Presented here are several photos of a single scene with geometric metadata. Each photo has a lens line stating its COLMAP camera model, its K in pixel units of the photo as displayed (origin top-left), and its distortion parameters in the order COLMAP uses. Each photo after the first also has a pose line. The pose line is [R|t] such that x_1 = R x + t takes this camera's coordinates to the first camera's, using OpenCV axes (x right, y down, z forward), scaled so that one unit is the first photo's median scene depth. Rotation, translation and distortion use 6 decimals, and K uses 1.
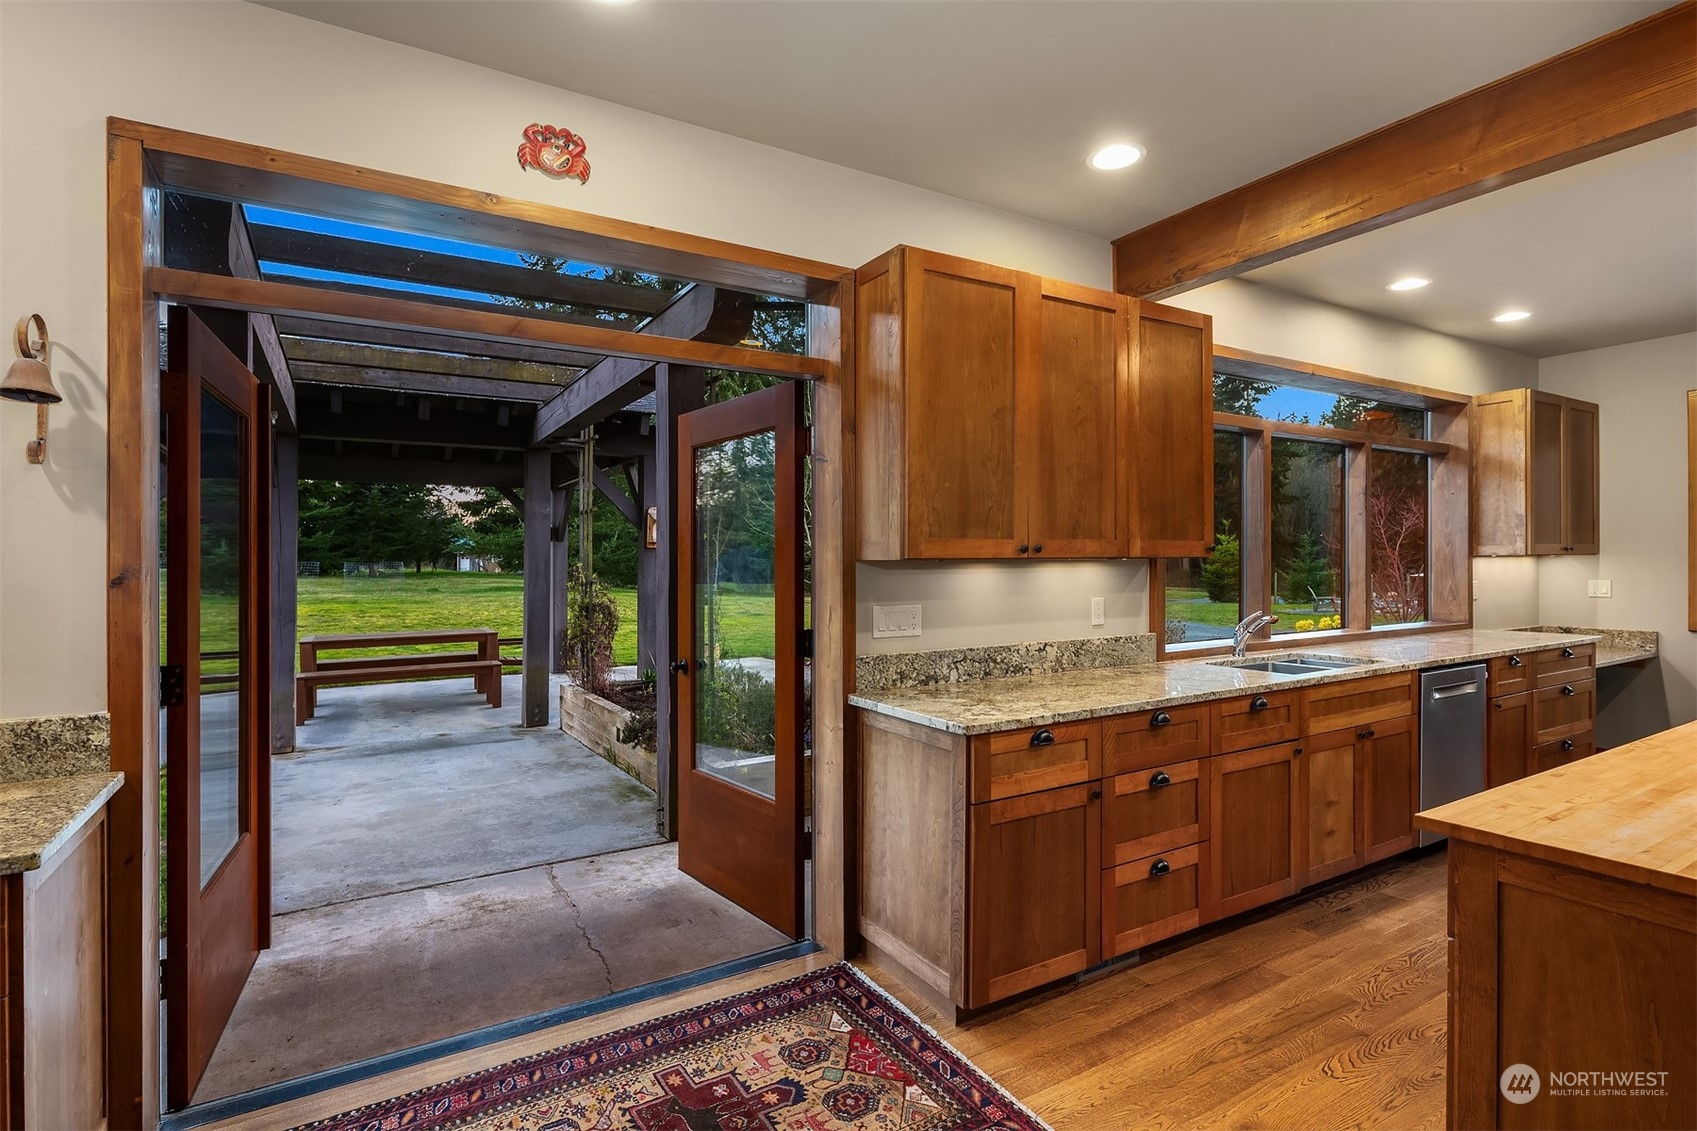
lens RADIAL K [[816.4, 0, 840.0], [0, 816.4, 562.9], [0, 0, 1]] dist [-0.004876, 0.001261]
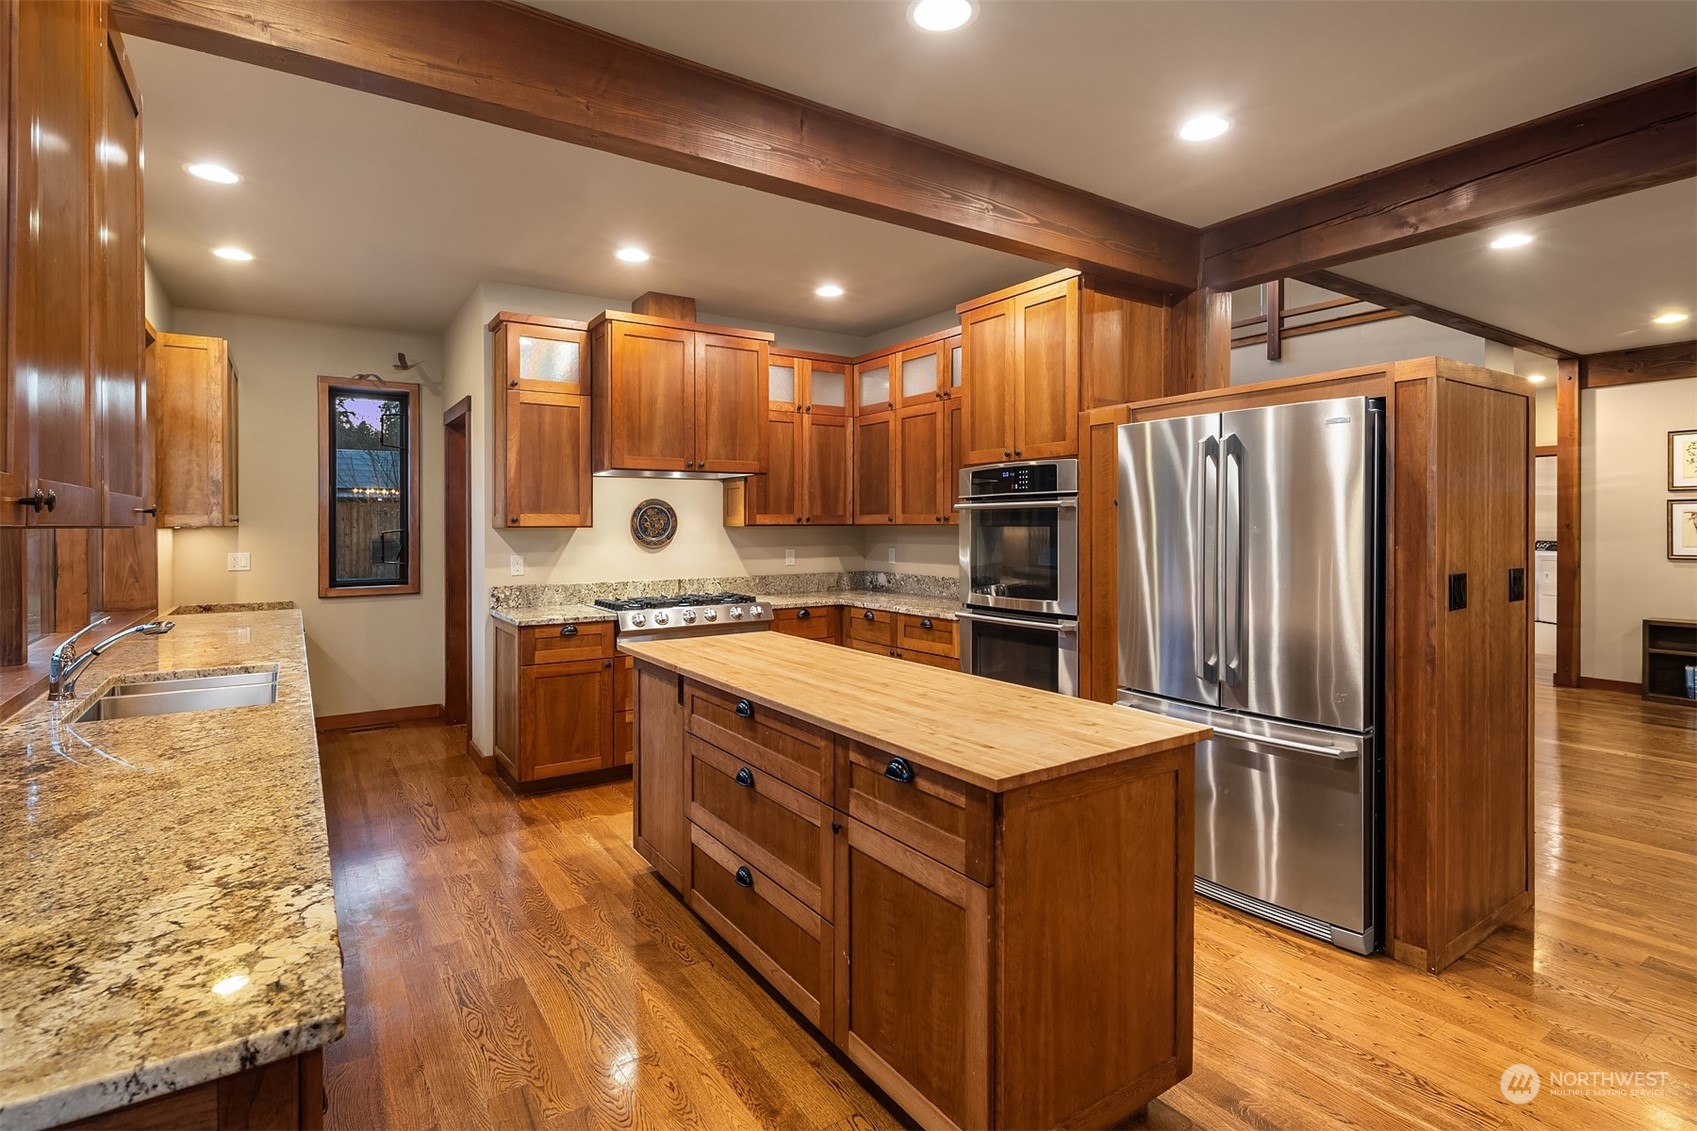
lens RADIAL K [[816.4, 0, 857.9], [0, 816.4, 530.0], [0, 0, 1]] dist [-0.004876, 0.001261]
pose [[-0.061851, 0.001558, 0.998084, -0.139983], [0.002338, 0.999996, -0.001417, -0.004481], [-0.998083, 0.002245, -0.061855, 0.546174]]
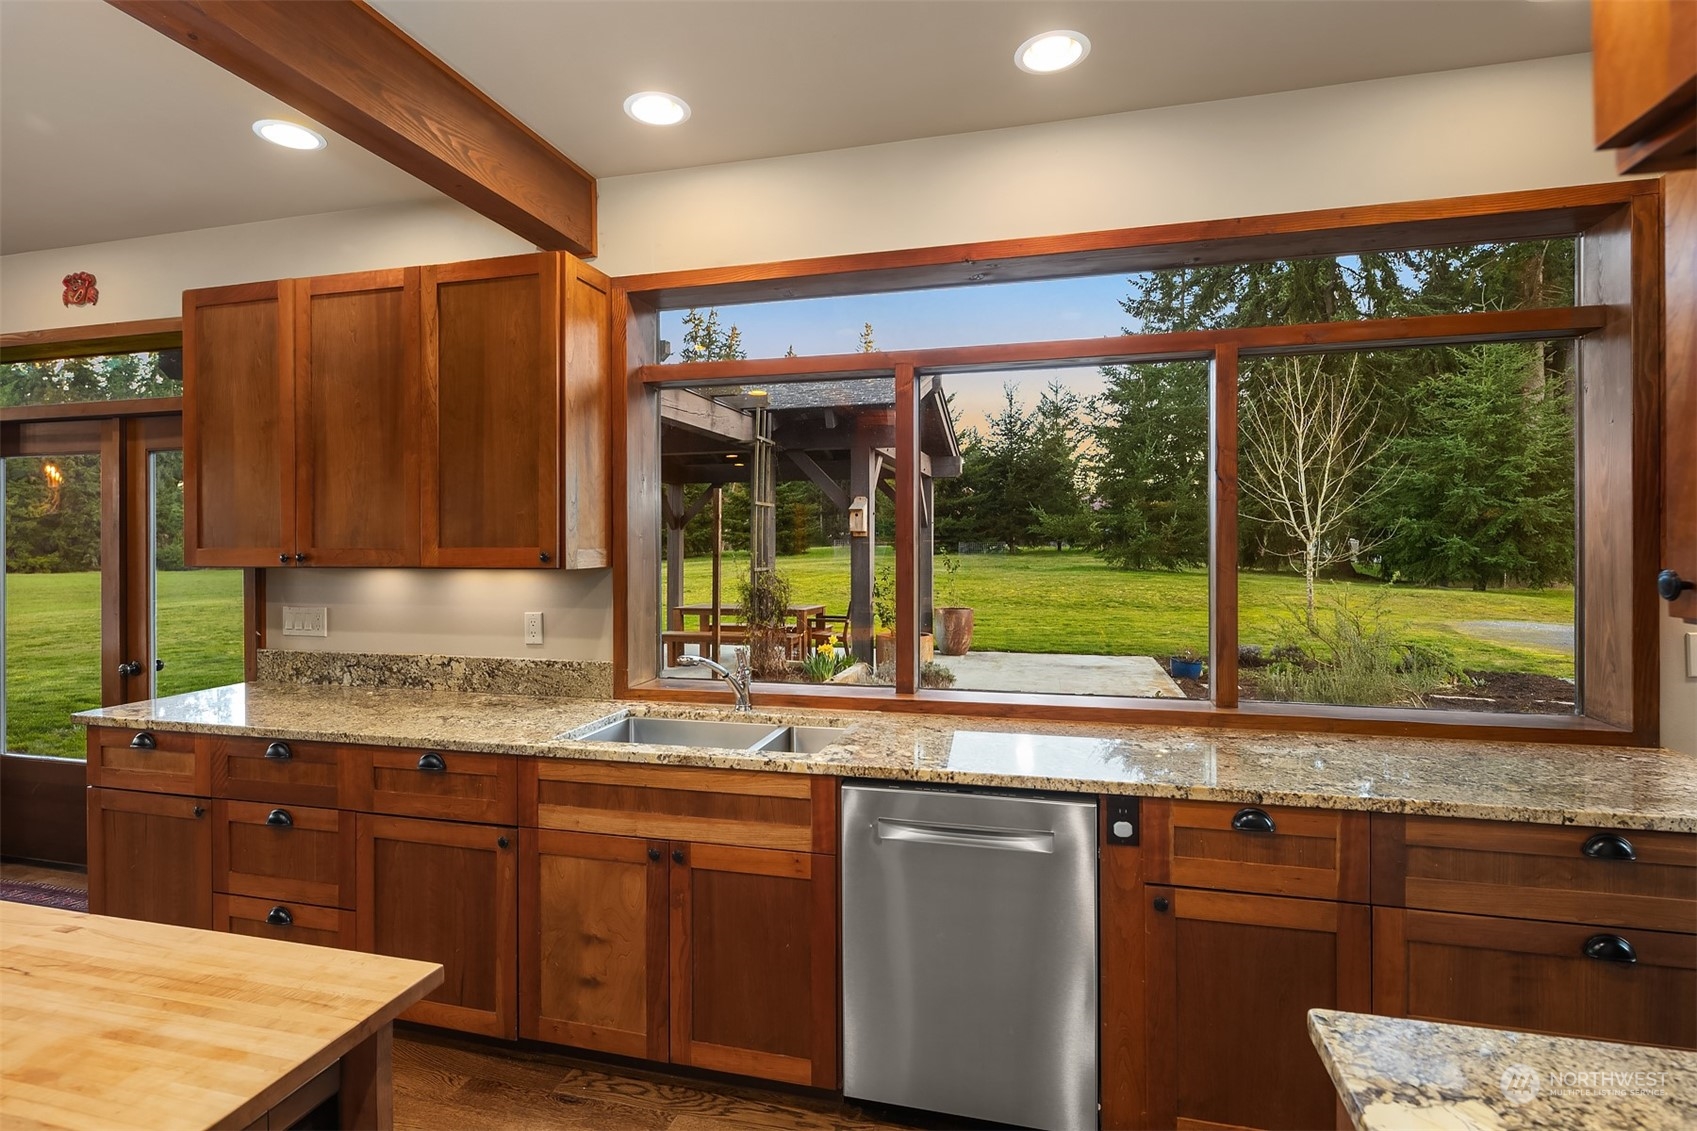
lens RADIAL K [[816.4, 0, 863.8], [0, 816.4, 548.1], [0, 0, 1]] dist [-0.004876, 0.001261]
pose [[0.712020, 0.008542, -0.702107, 1.246962], [-0.001843, 0.999945, 0.010297, -0.035830], [0.702157, -0.006038, 0.711997, 0.687346]]
